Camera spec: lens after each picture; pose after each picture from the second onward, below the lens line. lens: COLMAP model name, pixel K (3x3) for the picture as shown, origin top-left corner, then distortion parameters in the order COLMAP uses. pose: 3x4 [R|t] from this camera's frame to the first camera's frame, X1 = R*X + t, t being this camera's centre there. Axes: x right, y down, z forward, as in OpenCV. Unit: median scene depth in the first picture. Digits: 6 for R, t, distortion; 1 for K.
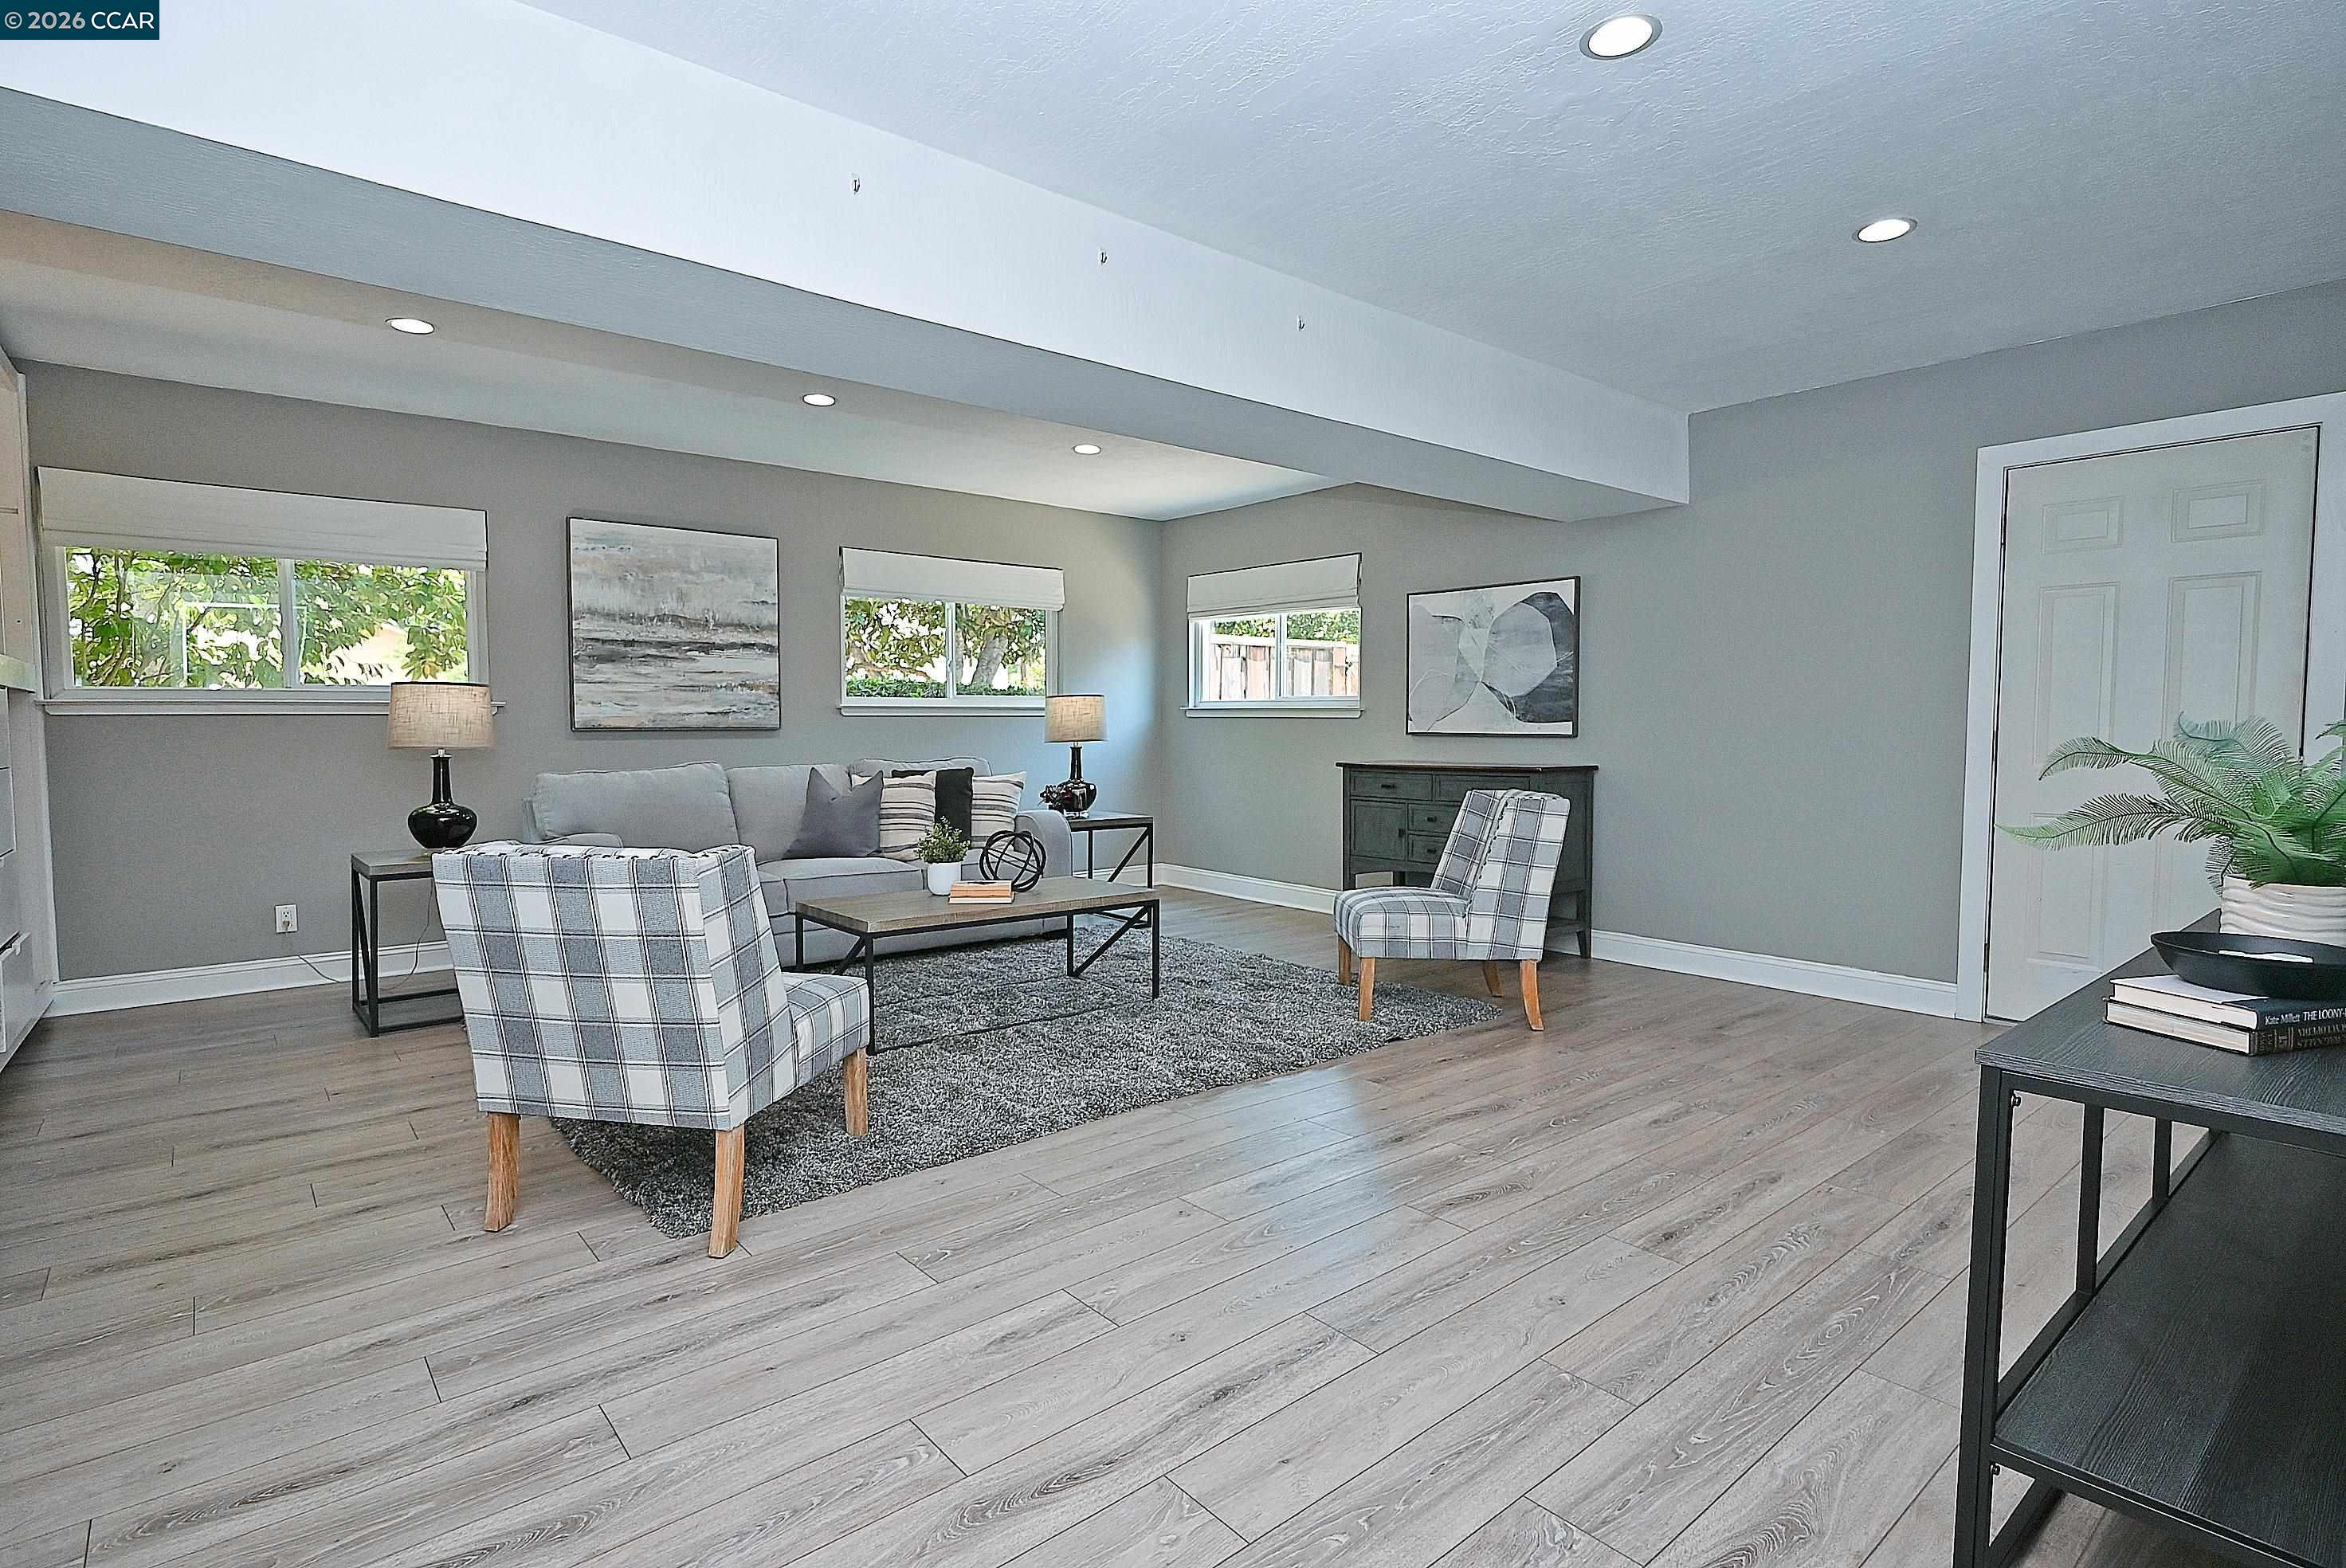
lens RADIAL K [[1174.8, 0, 1173.0], [0, 1174.8, 784.0], [0, 0, 1]] dist [-0.008031, -0.000190]
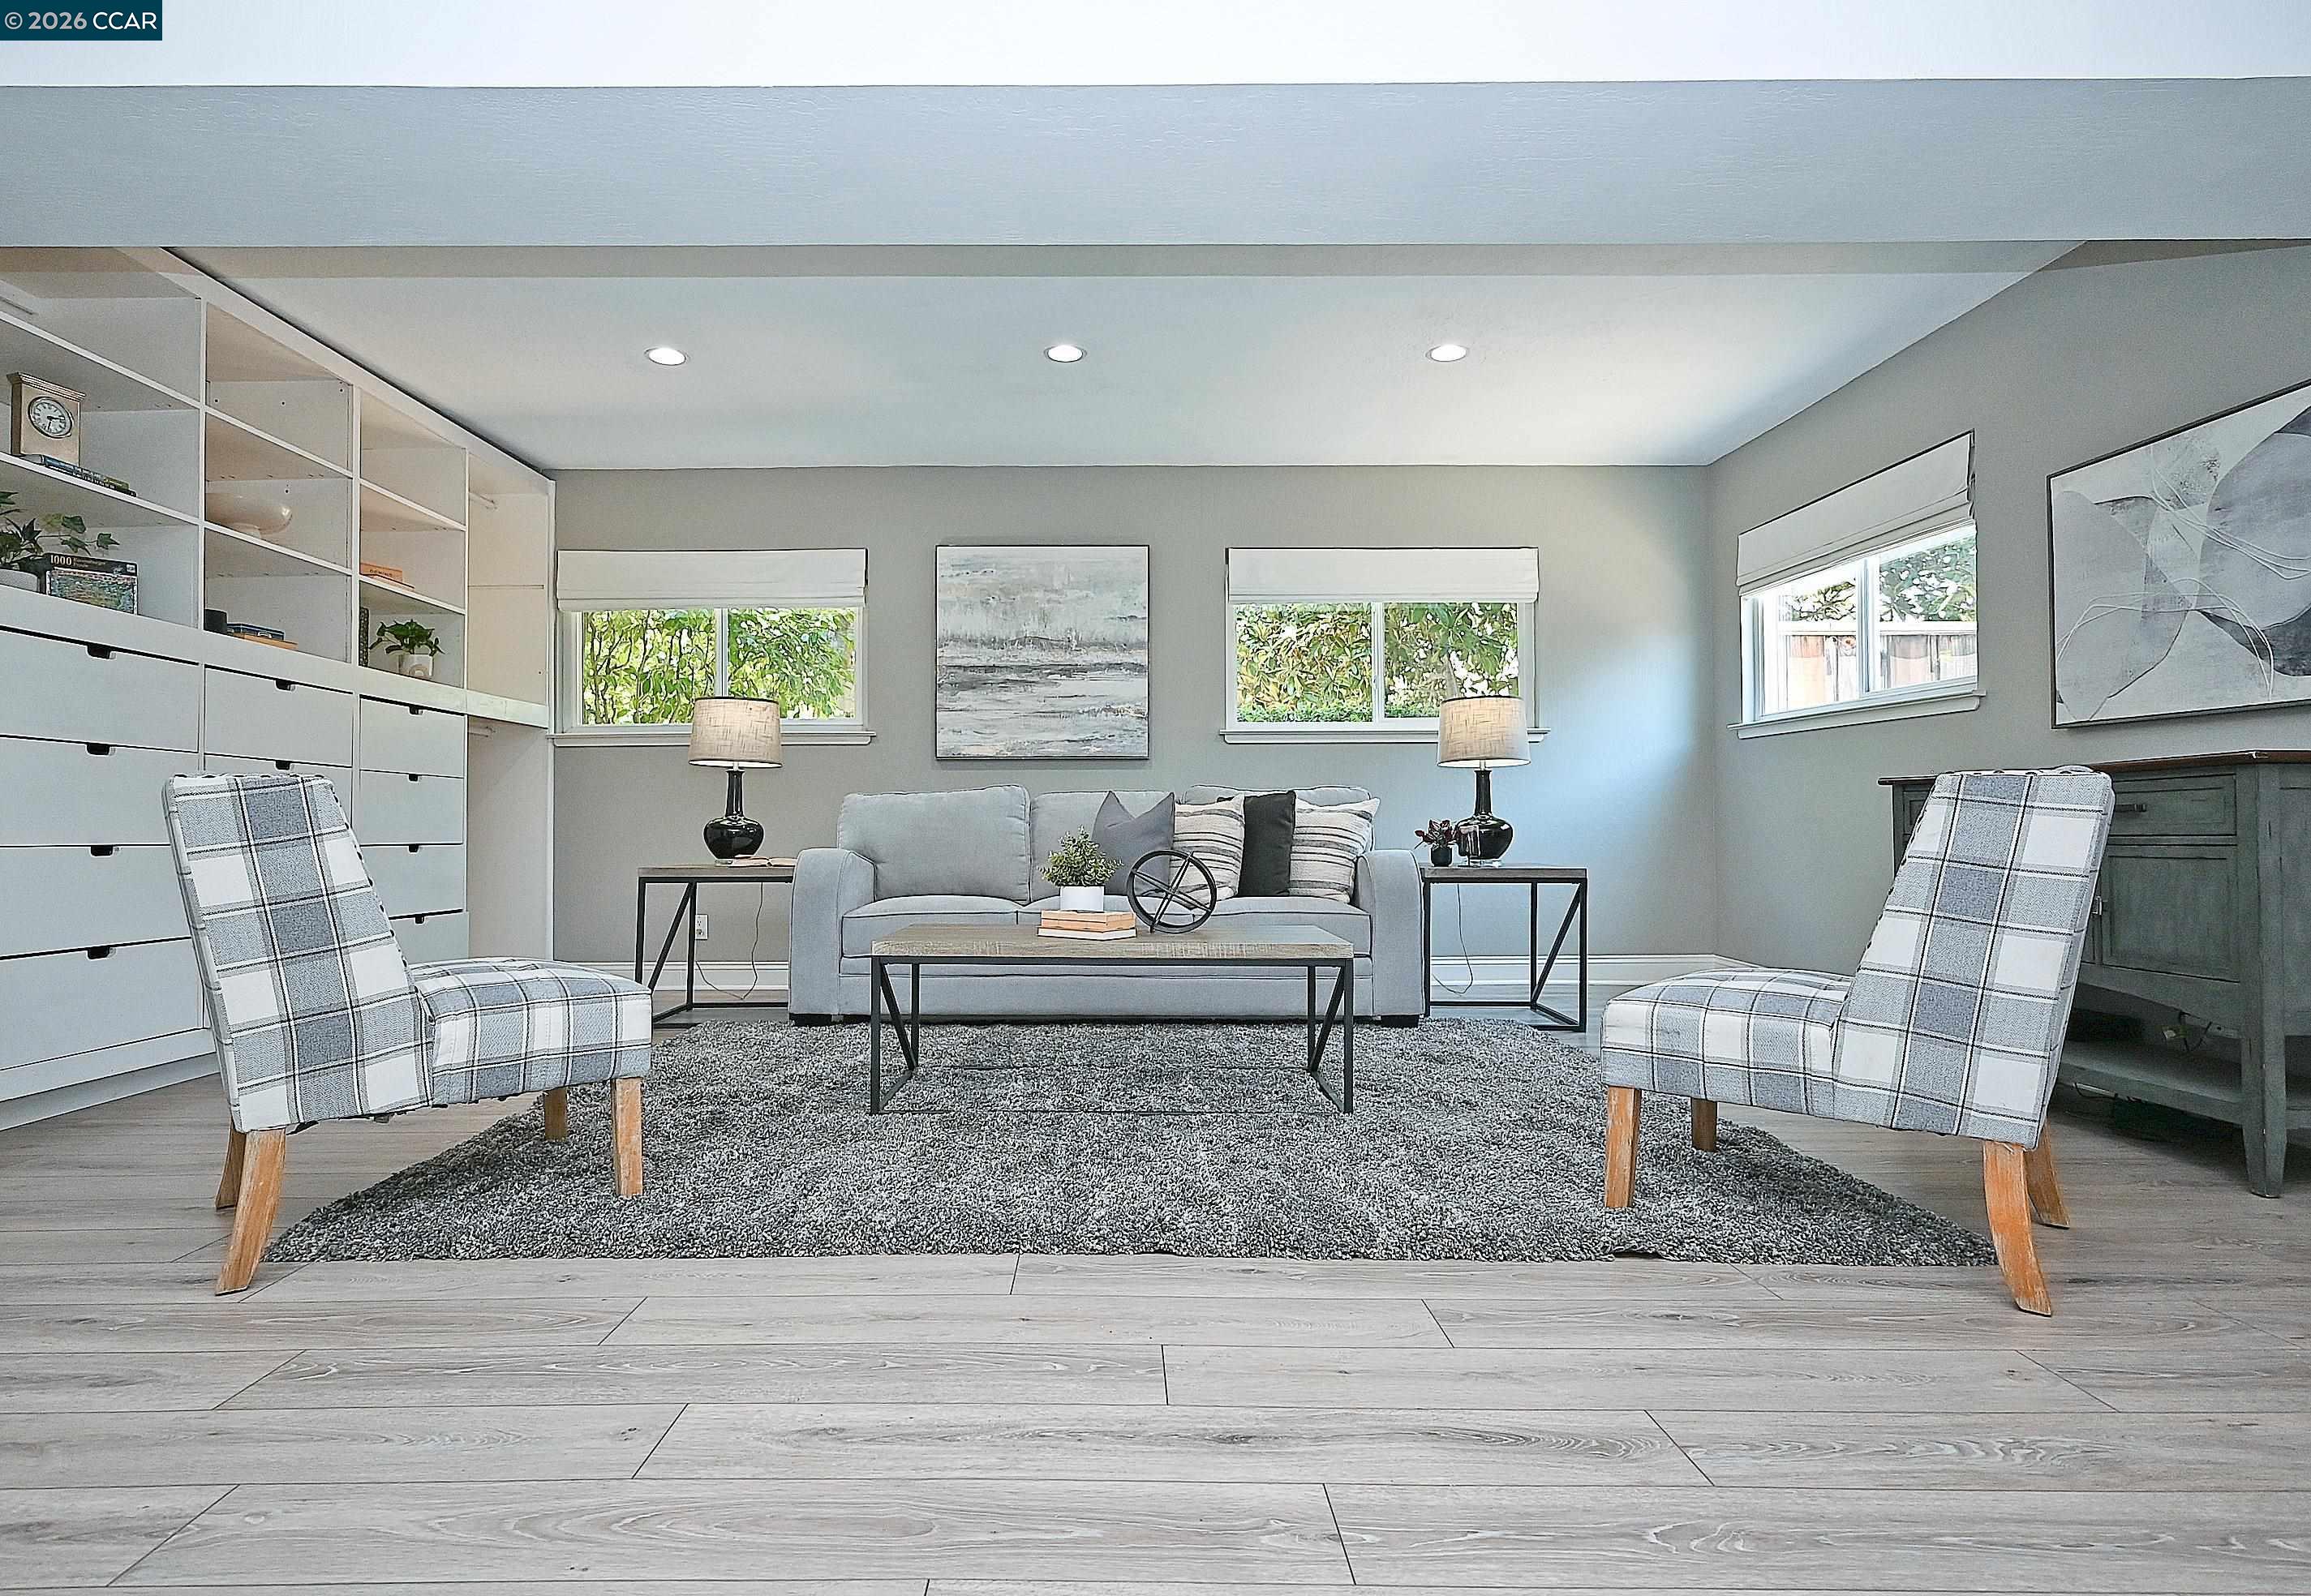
lens RADIAL K [[1203.8, 0, 1148.4], [0, 1203.8, 802.3], [0, 0, 1]] dist [-0.004142, 0.000776]
pose [[0.762616, -0.016686, -0.646636, 0.269454], [-0.032894, 0.997374, -0.064529, 0.048037], [0.646014, 0.070481, 0.760064, 0.340235]]
